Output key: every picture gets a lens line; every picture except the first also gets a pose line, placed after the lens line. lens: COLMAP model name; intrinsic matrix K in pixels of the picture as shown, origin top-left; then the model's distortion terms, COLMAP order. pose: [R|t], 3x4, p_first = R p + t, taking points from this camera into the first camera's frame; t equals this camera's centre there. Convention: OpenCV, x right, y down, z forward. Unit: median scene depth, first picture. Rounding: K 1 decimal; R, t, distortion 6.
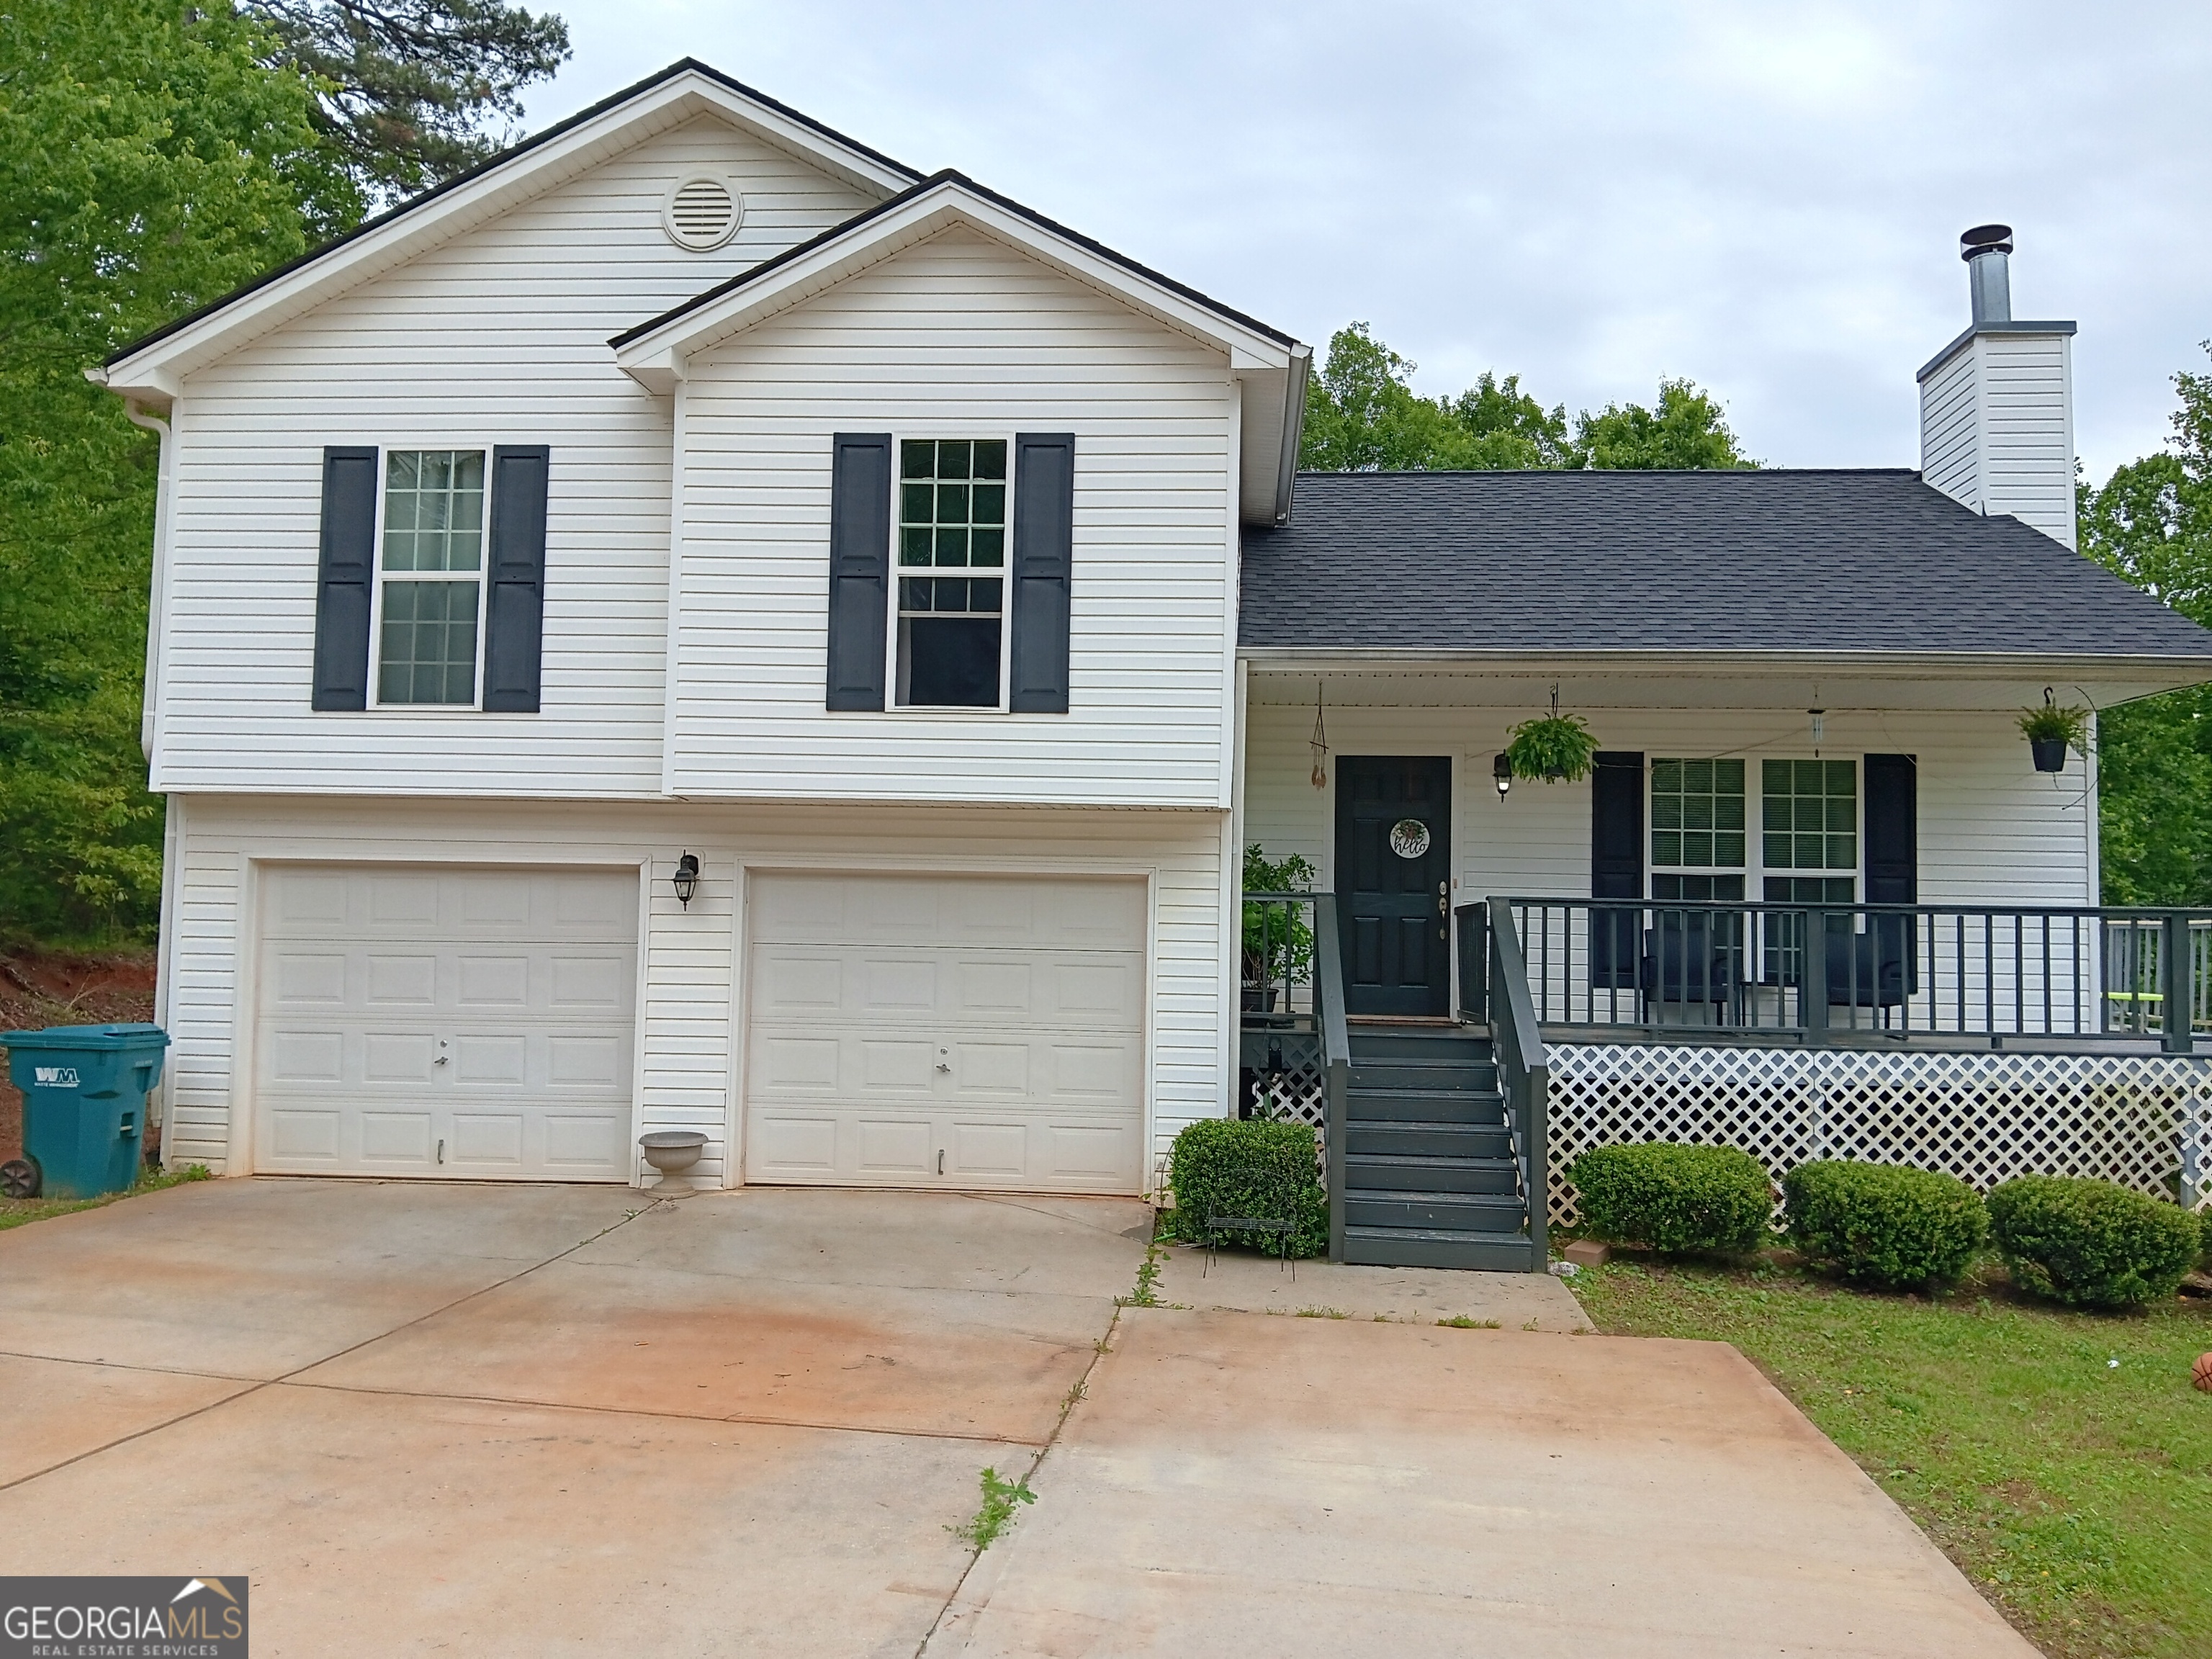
lens RADIAL K [[1766.1, 0, 1101.6], [0, 1766.1, 817.7], [0, 0, 1]] dist [0.042089, -0.075471]
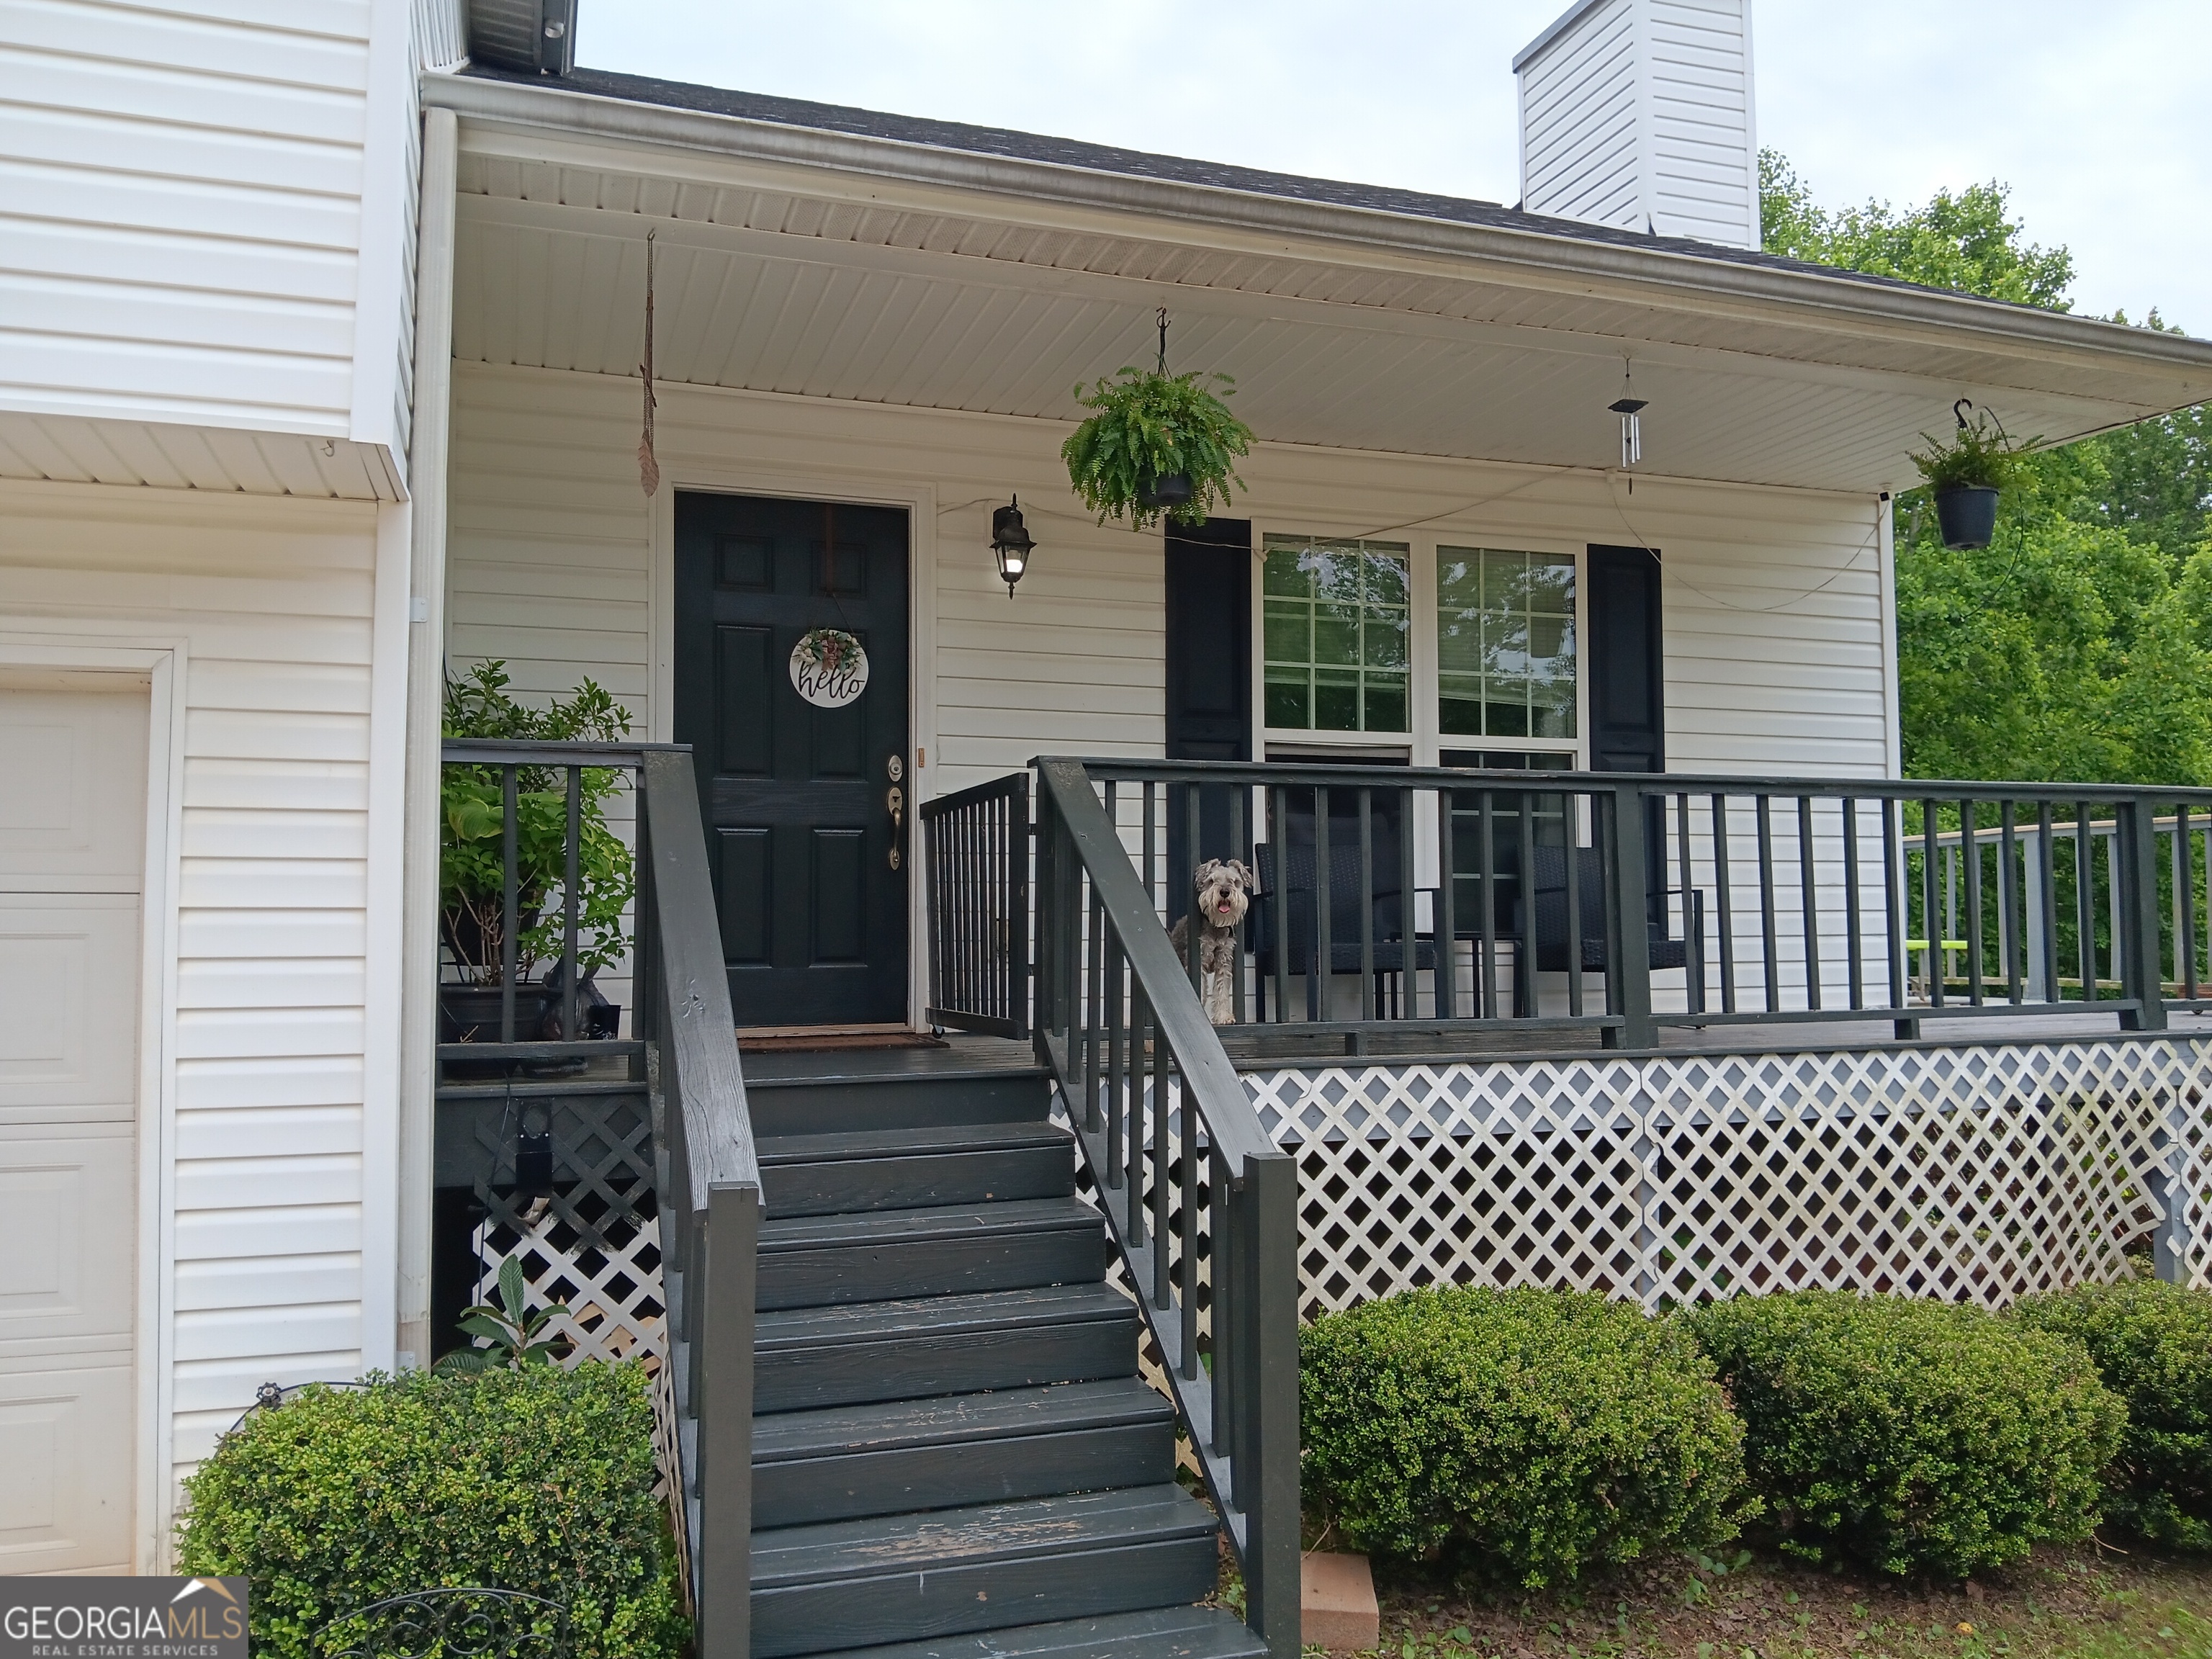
lens RADIAL K [[1766.1, 0, 1145.7], [0, 1766.1, 808.7], [0, 0, 1]] dist [0.042089, -0.075471]
pose [[0.912591, 0.001511, 0.408870, 0.061424], [-0.002934, 0.999992, 0.002853, 0.057411], [-0.408863, -0.003803, 0.912588, 0.591390]]
